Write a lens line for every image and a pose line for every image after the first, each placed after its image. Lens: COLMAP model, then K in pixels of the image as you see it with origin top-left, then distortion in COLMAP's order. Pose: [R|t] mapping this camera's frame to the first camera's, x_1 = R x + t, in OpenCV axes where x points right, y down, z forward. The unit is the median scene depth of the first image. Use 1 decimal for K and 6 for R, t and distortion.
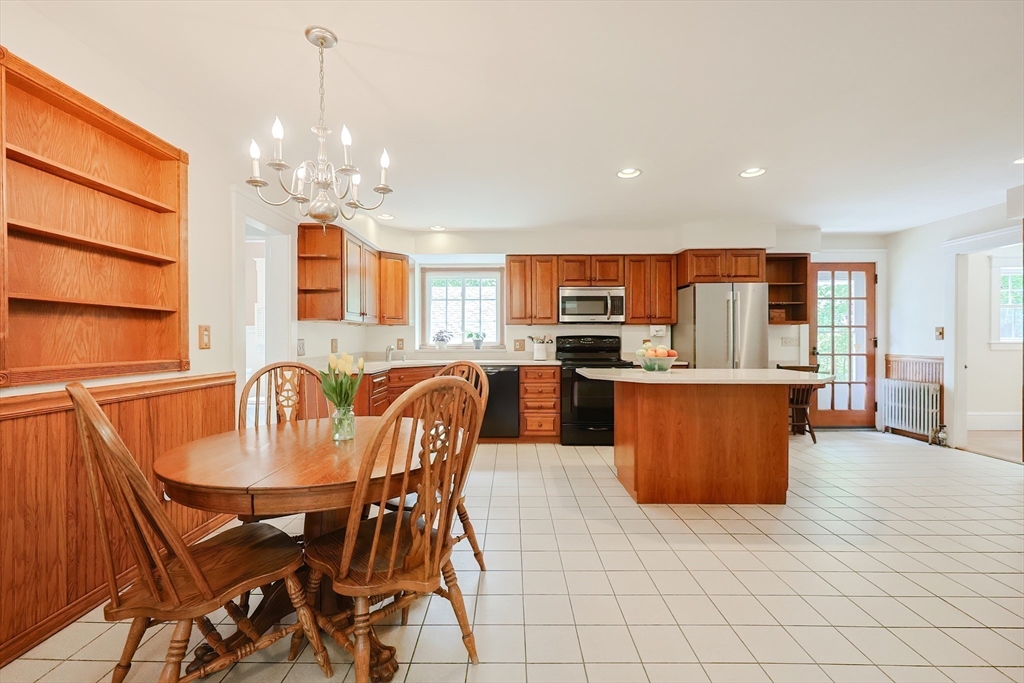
lens RADIAL K [[440.4, 0, 506.3], [0, 440.4, 342.5], [0, 0, 1]] dist [-0.001146, 0.000012]
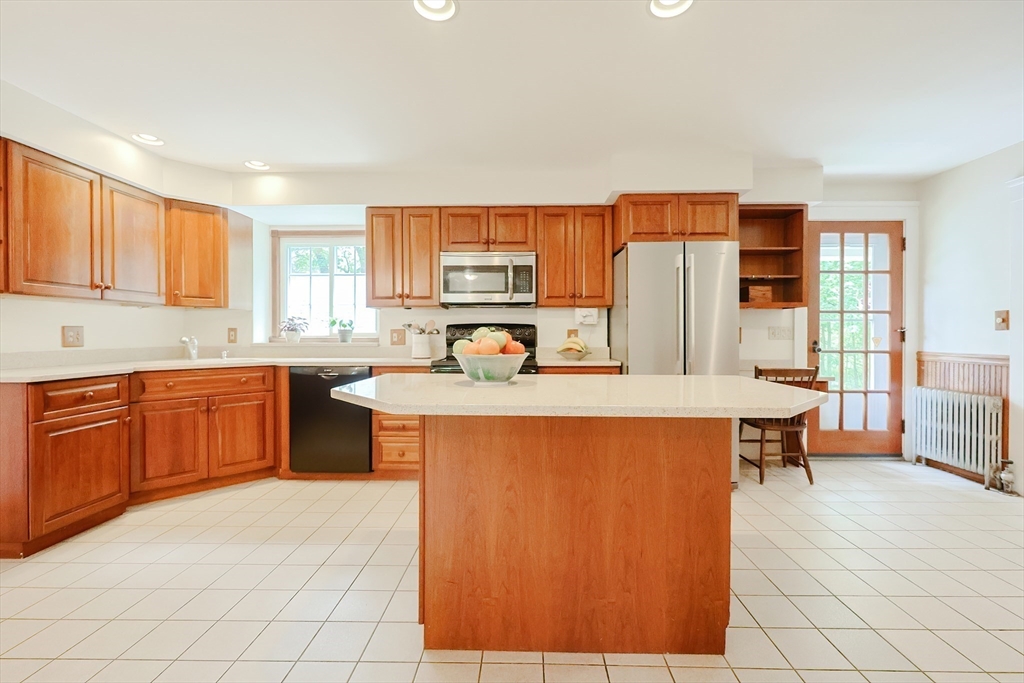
lens RADIAL K [[447.7, 0, 513.4], [0, 447.7, 339.6], [0, 0, 1]] dist [-0.003498, 0.000277]
pose [[0.999911, 0.002876, -0.012994, 0.242058], [-0.002861, 0.999995, 0.001178, 0.009407], [0.012997, -0.001141, 0.999915, 0.297777]]
